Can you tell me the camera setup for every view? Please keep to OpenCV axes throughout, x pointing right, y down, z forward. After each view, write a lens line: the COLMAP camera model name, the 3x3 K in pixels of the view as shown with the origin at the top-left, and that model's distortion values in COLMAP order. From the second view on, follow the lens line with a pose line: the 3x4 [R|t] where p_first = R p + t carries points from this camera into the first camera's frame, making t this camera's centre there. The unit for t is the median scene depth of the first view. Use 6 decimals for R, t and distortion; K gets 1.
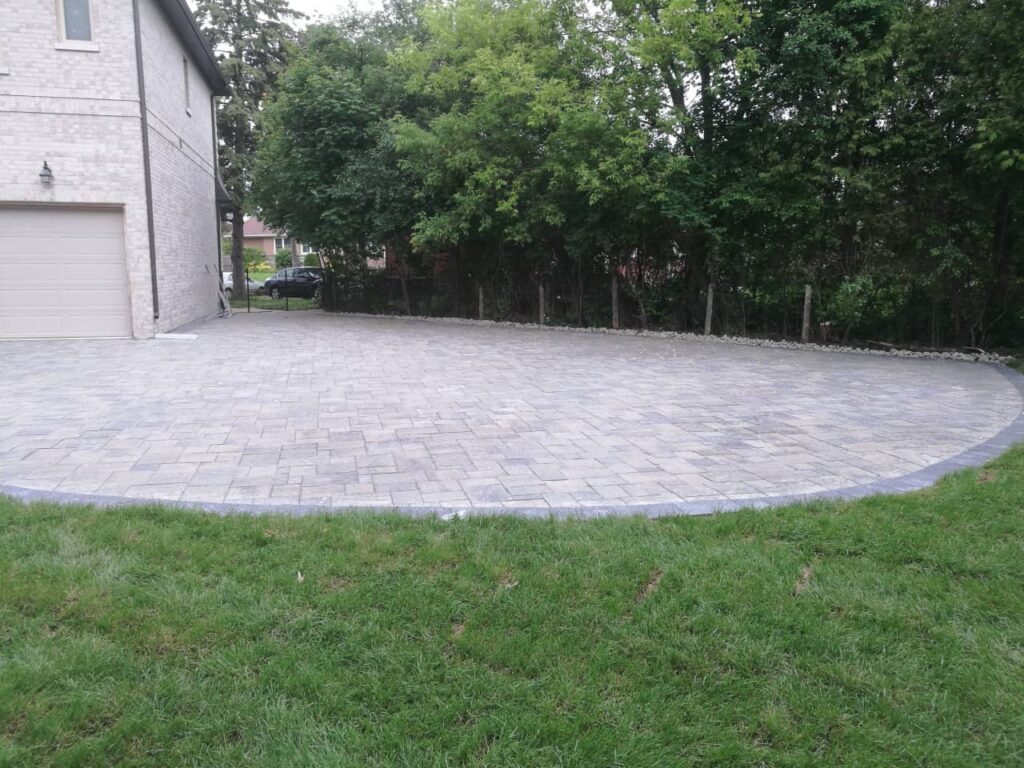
lens RADIAL K [[810.0, 0, 512.9], [0, 810.0, 385.7], [0, 0, 1]] dist [-0.007028, 0.018039]
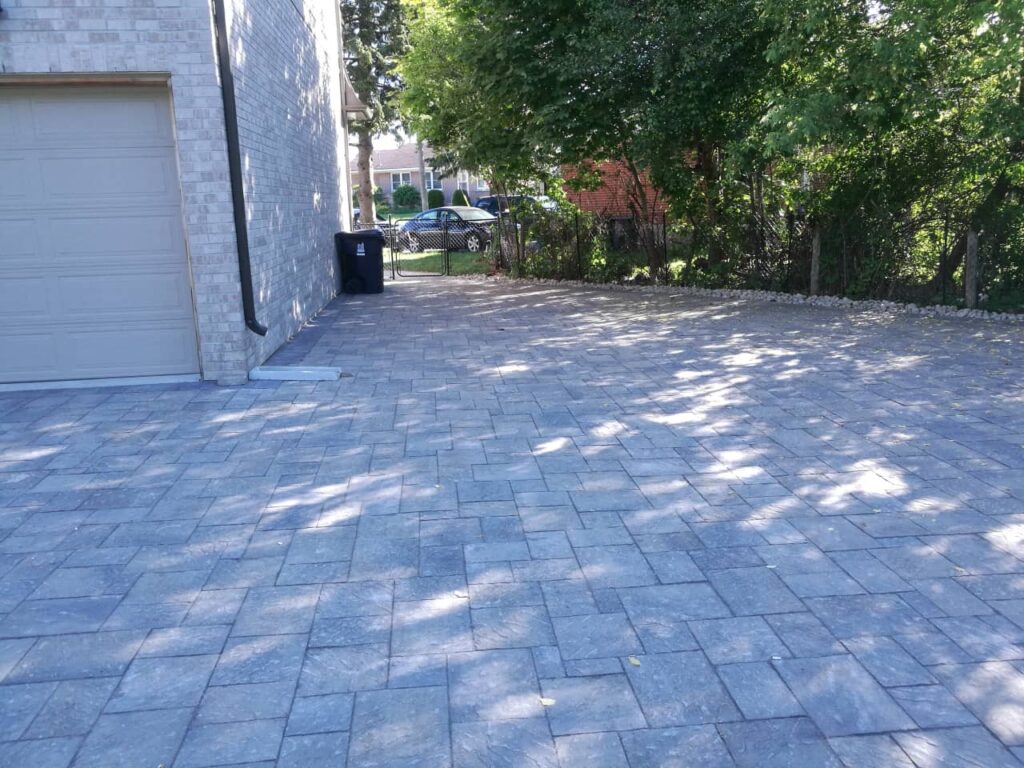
lens RADIAL K [[810.0, 0, 503.8], [0, 810.0, 375.1], [0, 0, 1]] dist [-0.007028, 0.018039]
pose [[0.990185, -0.000014, -0.139766, -0.246472], [0.009405, 0.997740, 0.066532, -0.092991], [0.139450, -0.067194, 0.987947, 0.593404]]
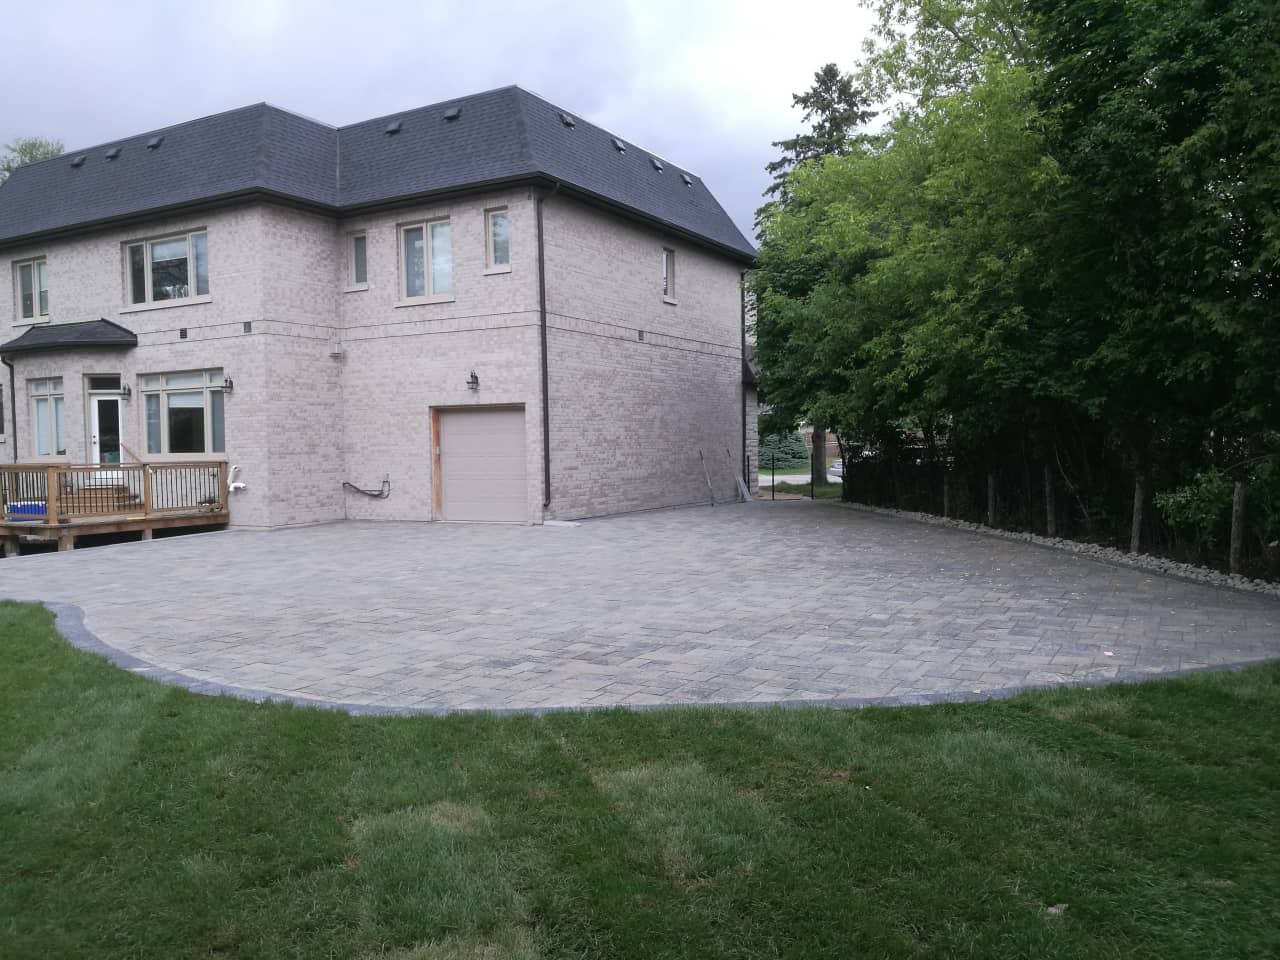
lens RADIAL K [[1012.4, 0, 640.9], [0, 1012.4, 490.6], [0, 0, 1]] dist [-0.007028, 0.018039]
pose [[0.738549, 0.014966, -0.674034, 0.566220], [-0.076523, 0.995154, -0.061751, -0.032651], [0.669843, 0.097185, 0.736115, 0.103099]]
